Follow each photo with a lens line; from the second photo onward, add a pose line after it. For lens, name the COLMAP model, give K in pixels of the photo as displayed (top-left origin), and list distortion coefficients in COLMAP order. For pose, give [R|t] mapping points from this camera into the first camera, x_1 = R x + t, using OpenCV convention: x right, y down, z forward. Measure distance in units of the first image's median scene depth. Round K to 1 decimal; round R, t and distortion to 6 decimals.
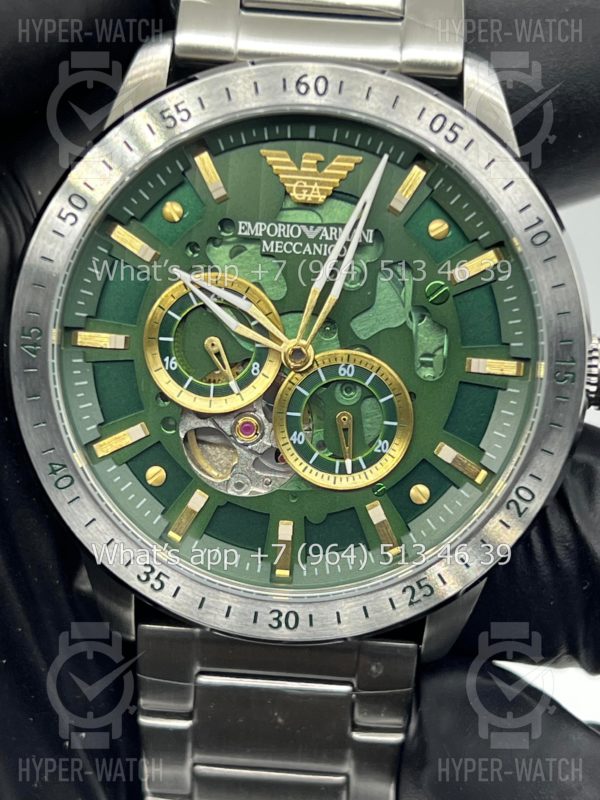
lens RADIAL K [[1840.0, 0, 293.2], [0, 1840.0, 402.5], [0, 0, 1]] dist [0.383020, 0.000000]
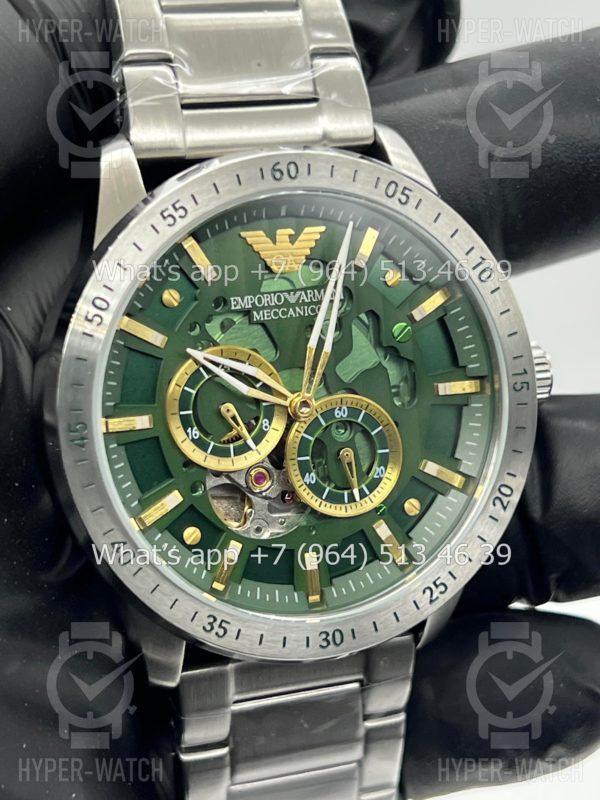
lens RADIAL K [[1840.0, 0, 284.1], [0, 1840.0, 415.4], [0, 0, 1]] dist [0.383020, 0.000000]
pose [[0.931886, -0.172019, 0.319372, -0.367843], [0.165935, 0.985045, 0.046385, -0.074279], [-0.322575, 0.009770, 0.946494, -0.066347]]
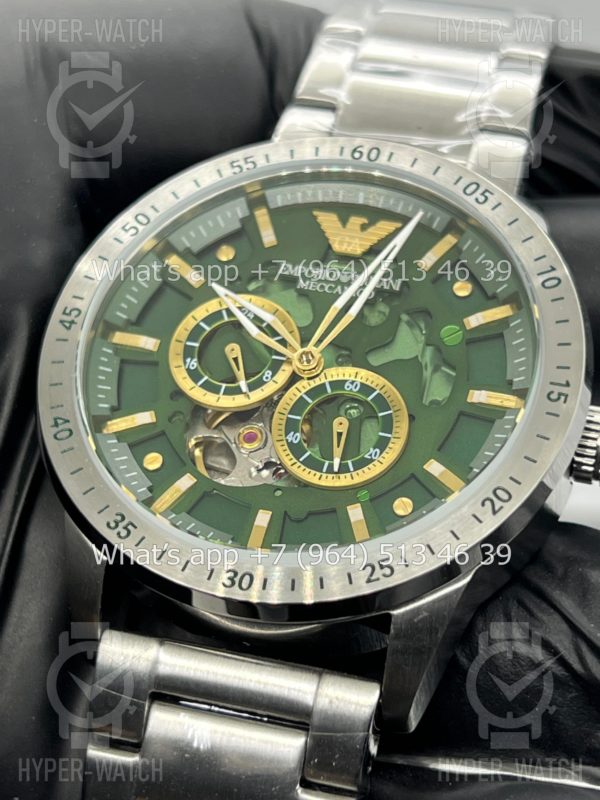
lens RADIAL K [[1840.0, 0, 297.1], [0, 1840.0, 398.6], [0, 0, 1]] dist [0.383020, 0.000000]
pose [[0.971289, 0.108946, -0.211493, 0.218356], [-0.207074, 0.824823, -0.526106, 0.538921], [0.117127, 0.554795, 0.823701, 0.148224]]
